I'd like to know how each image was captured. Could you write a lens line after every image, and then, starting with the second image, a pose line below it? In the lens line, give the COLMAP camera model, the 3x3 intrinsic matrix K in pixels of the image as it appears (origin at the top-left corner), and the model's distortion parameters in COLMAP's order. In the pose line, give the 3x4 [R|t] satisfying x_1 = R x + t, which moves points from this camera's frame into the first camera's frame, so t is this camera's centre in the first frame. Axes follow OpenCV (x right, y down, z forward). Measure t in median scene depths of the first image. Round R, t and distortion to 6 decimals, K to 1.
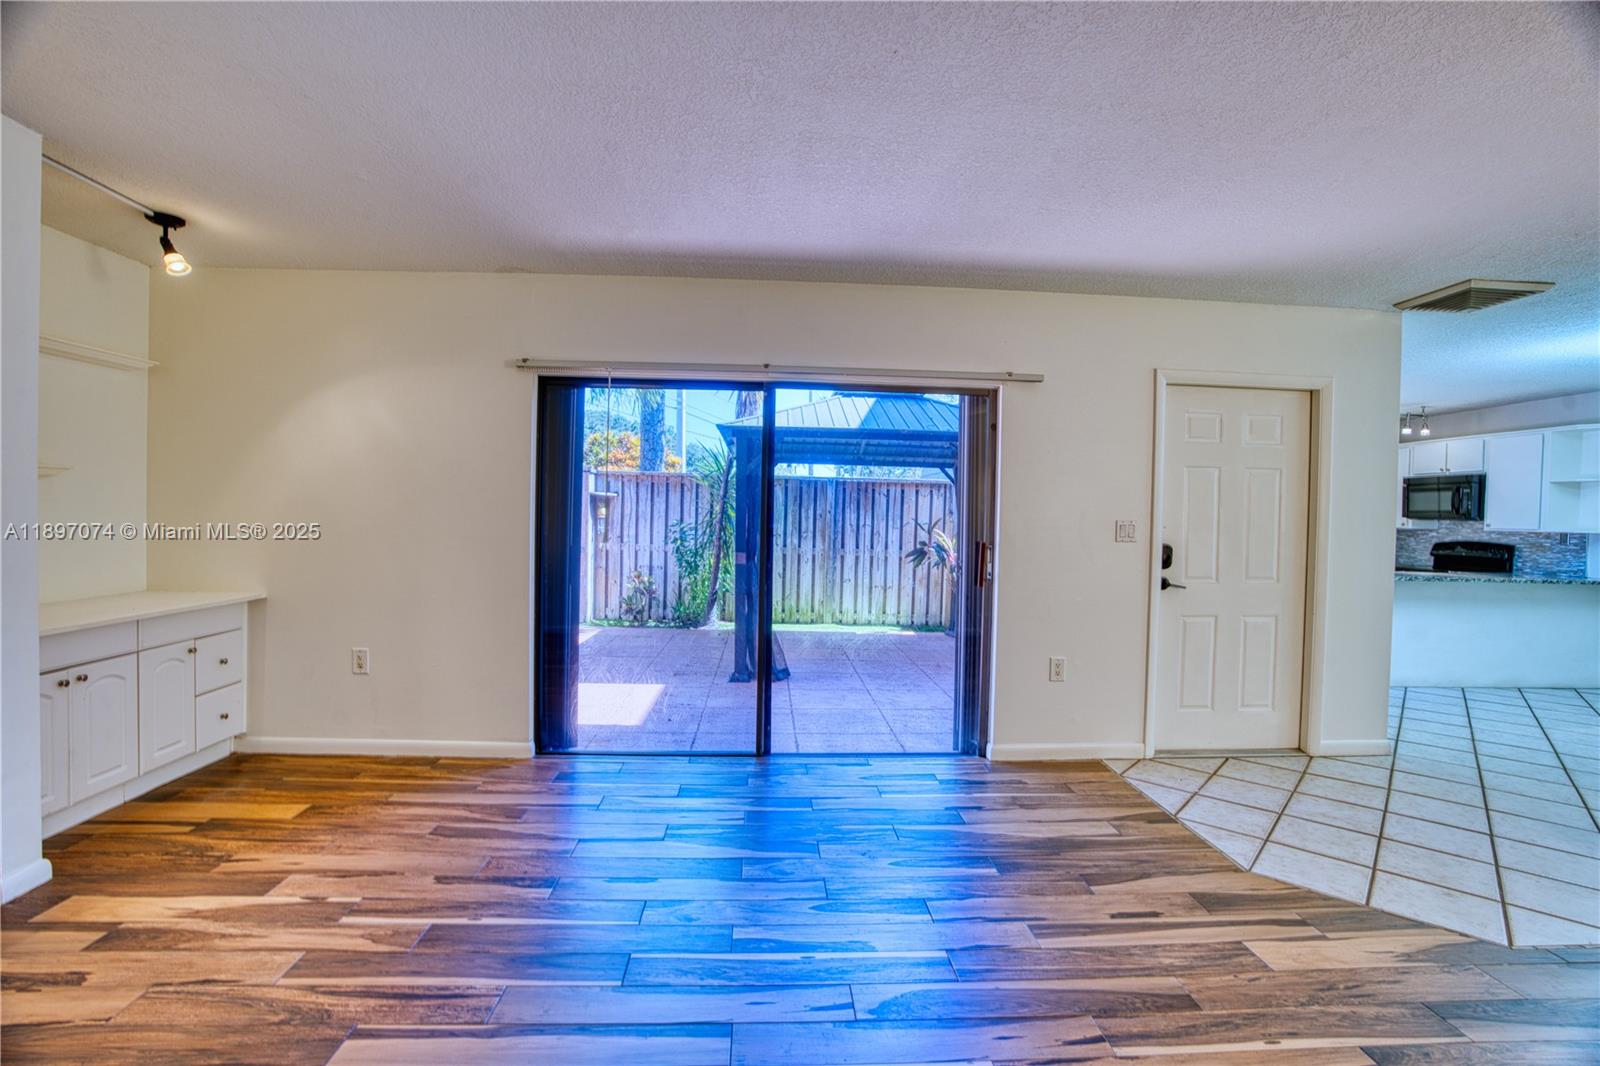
lens RADIAL K [[737.6, 0, 801.3], [0, 737.6, 528.7], [0, 0, 1]] dist [-0.065023, 0.023507]
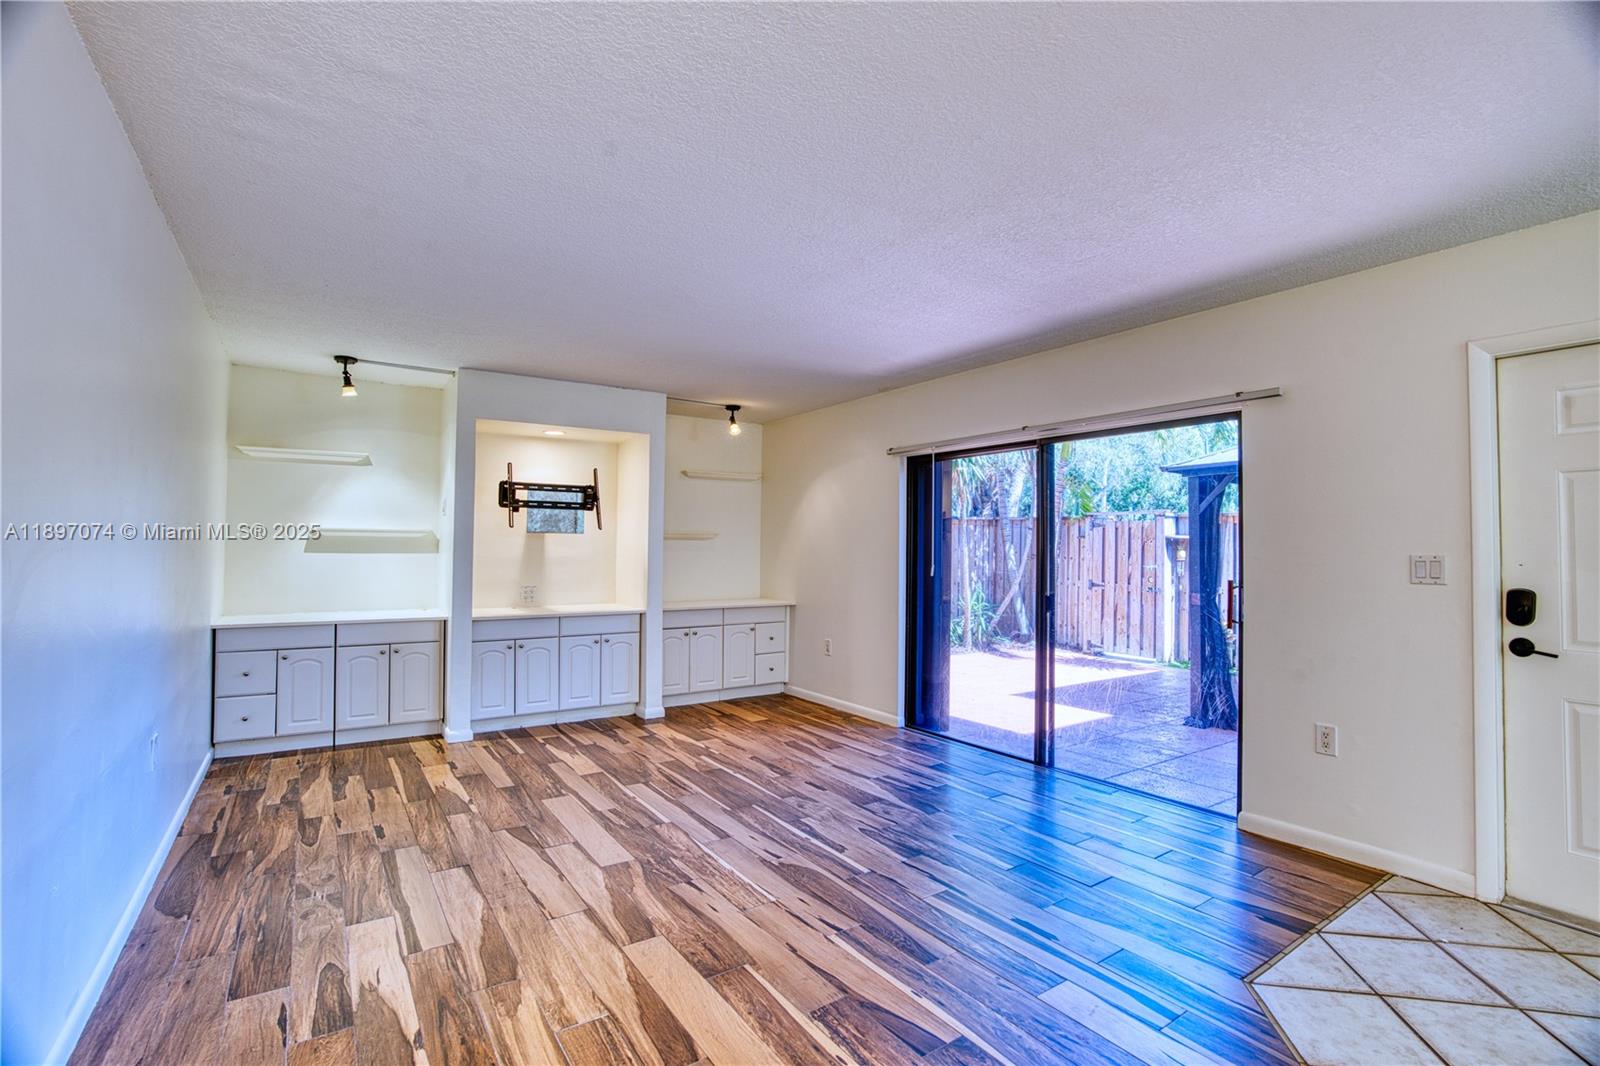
lens RADIAL K [[737.6, 0, 803.6], [0, 737.6, 527.9], [0, 0, 1]] dist [-0.065023, 0.023507]
pose [[0.516057, -0.042067, -0.855521, 0.760501], [-0.013310, 0.998279, -0.057115, 0.011788], [0.856451, 0.040861, 0.514609, 0.091999]]
